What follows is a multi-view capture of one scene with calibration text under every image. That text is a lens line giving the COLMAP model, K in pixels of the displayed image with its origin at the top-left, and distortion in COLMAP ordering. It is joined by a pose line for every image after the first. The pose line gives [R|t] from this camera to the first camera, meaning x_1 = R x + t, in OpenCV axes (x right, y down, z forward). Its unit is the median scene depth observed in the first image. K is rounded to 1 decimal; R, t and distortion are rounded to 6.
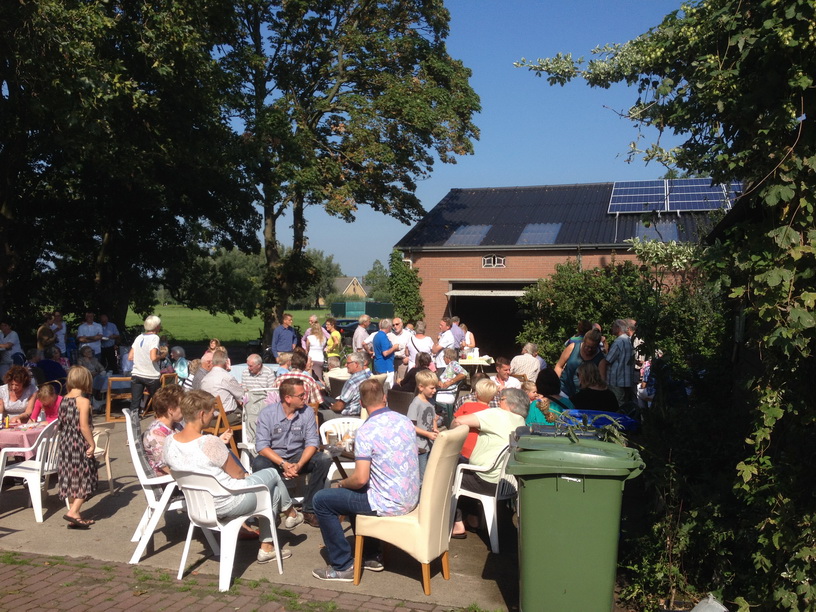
lens RADIAL K [[760.1, 0, 411.1], [0, 760.1, 308.0], [0, 0, 1]] dist [0.012913, 0.000000]
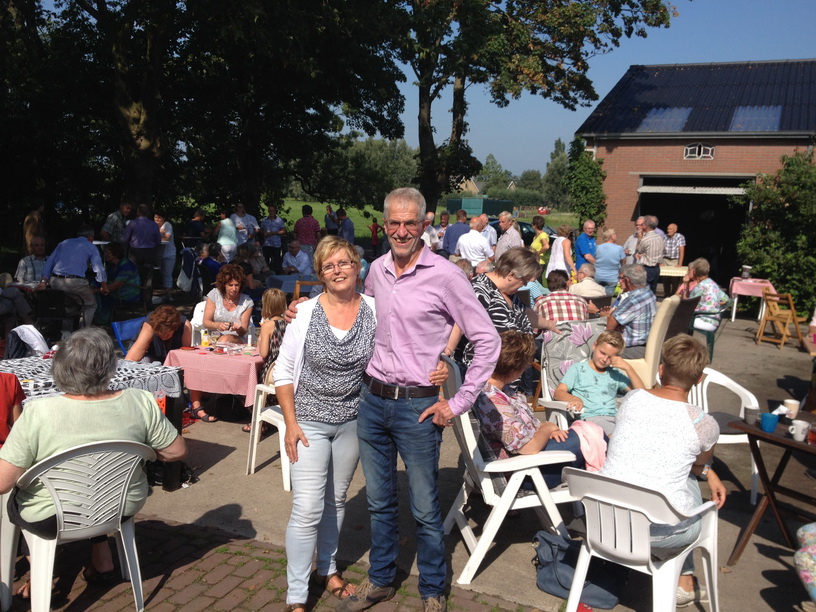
lens RADIAL K [[760.1, 0, 404.7], [0, 760.1, 313.4], [0, 0, 1]] dist [0.012913, 0.000000]
pose [[0.990211, 0.040589, -0.133547, -0.086867], [-0.021325, 0.989546, 0.142633, 0.001854], [0.137940, -0.138389, 0.980725, 0.097209]]
